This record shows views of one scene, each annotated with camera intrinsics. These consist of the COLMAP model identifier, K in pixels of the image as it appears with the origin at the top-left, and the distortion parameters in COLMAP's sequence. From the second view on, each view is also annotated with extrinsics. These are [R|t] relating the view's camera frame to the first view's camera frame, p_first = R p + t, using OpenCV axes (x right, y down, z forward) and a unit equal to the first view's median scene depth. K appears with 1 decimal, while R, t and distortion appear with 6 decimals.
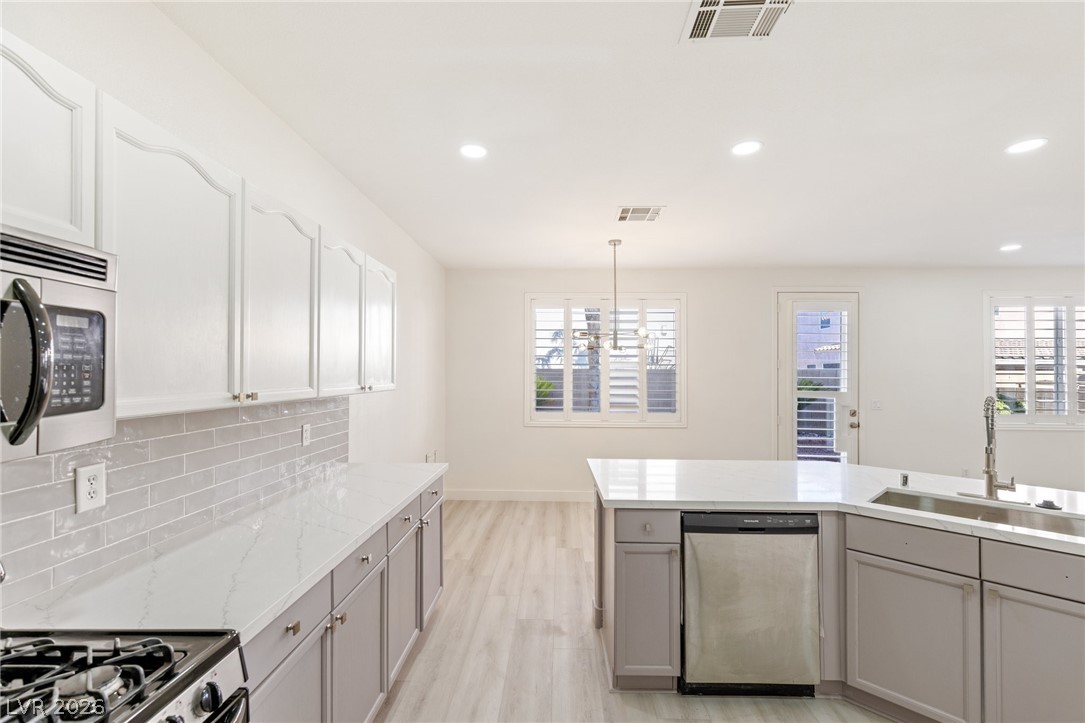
lens RADIAL K [[488.0, 0, 547.2], [0, 488.0, 370.4], [0, 0, 1]] dist [0.008799, -0.001332]
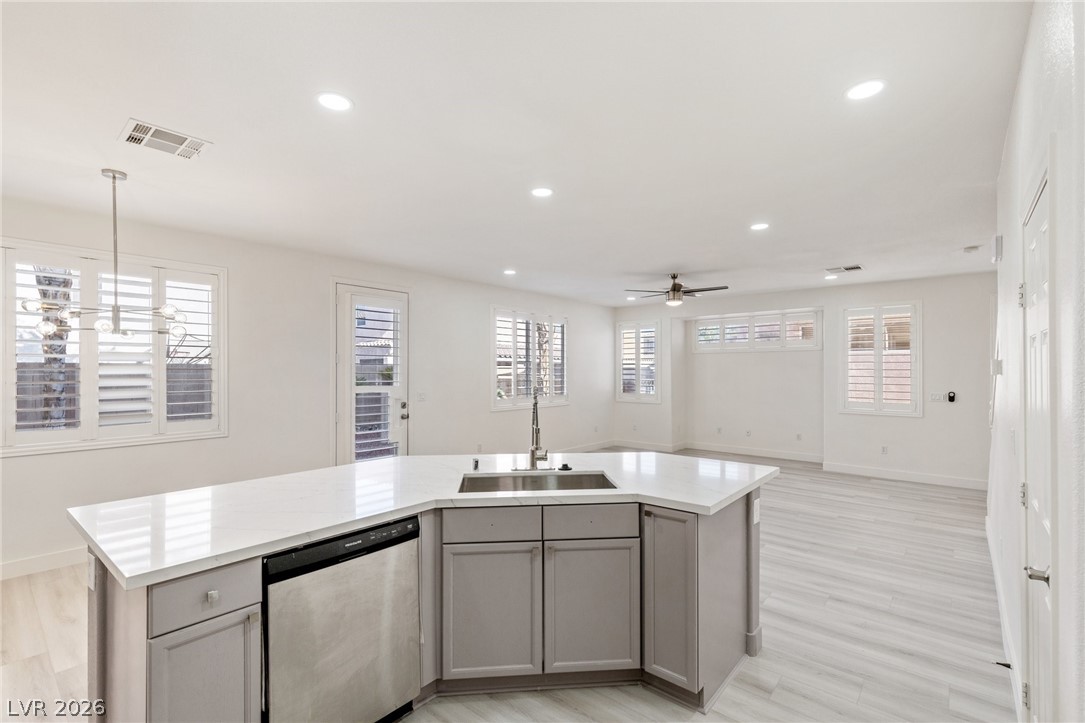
lens RADIAL K [[488.0, 0, 546.2], [0, 488.0, 368.2], [0, 0, 1]] dist [0.008799, -0.001332]
pose [[0.628528, -0.002558, 0.777783, -0.025606], [-0.001601, 0.999988, 0.004582, 0.001663], [-0.777785, -0.004125, 0.628517, 0.193542]]
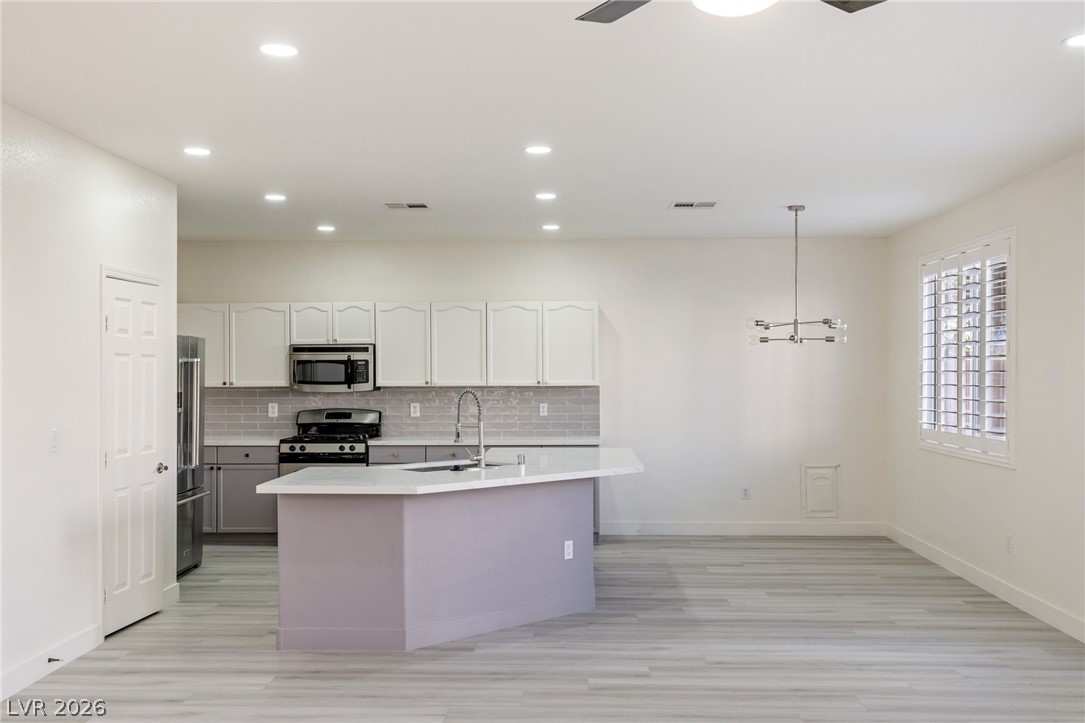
lens RADIAL K [[1046.3, 0, 551.1], [0, 1046.3, 363.0], [0, 0, 1]] dist [0.002160, 0.000000]
pose [[-0.011432, -0.015422, -0.999816, 3.409809], [0.009267, 0.999836, -0.015528, 0.026681], [0.999892, -0.009443, -0.011288, 1.135678]]
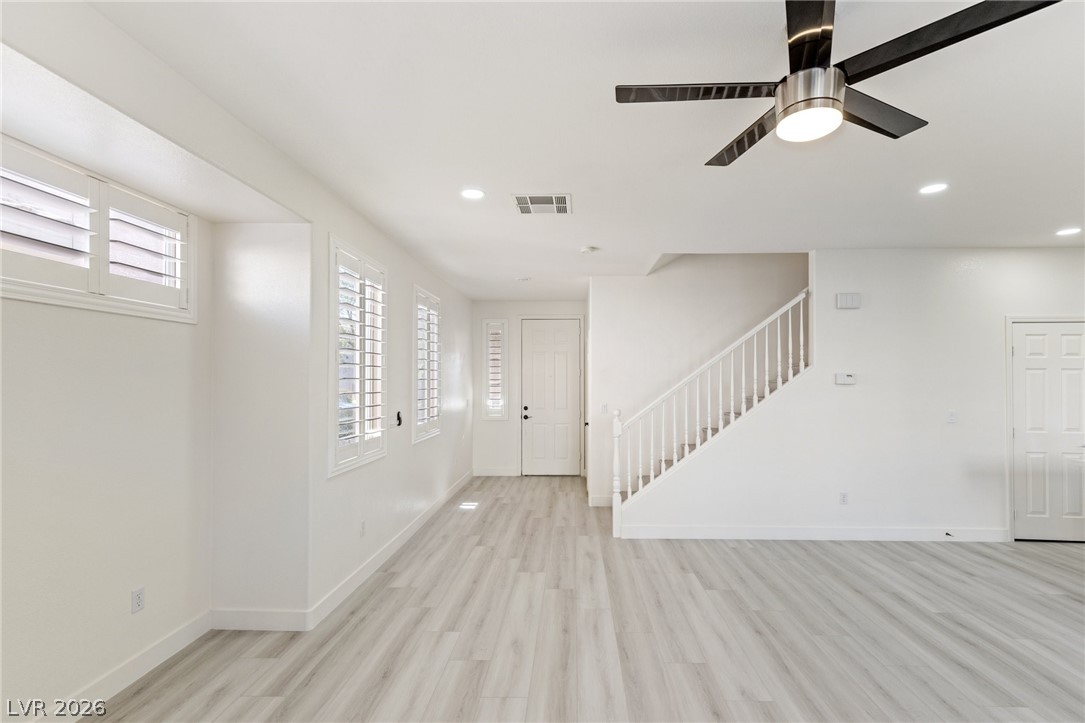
lens RADIAL K [[488.0, 0, 561.6], [0, 488.0, 373.6], [0, 0, 1]] dist [0.008799, -0.001332]
pose [[-0.999961, -0.008097, 0.003661, 2.756914], [-0.008167, 0.999776, -0.019517, 0.025298], [-0.003502, -0.019546, -0.999803, 1.977037]]
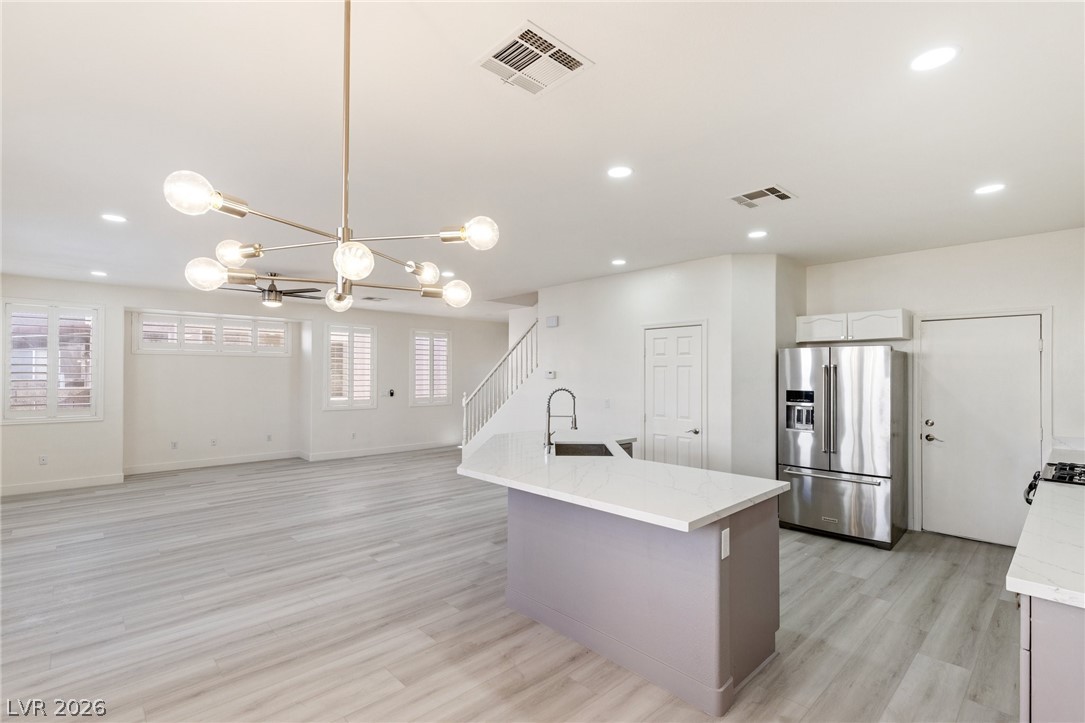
lens RADIAL K [[488.0, 0, 547.8], [0, 488.0, 369.6], [0, 0, 1]] dist [0.008799, -0.001332]
pose [[-0.711946, 0.000019, 0.702234, -0.275274], [-0.012957, 0.999829, -0.013163, 0.010623], [-0.702115, -0.018470, -0.711824, 2.065364]]
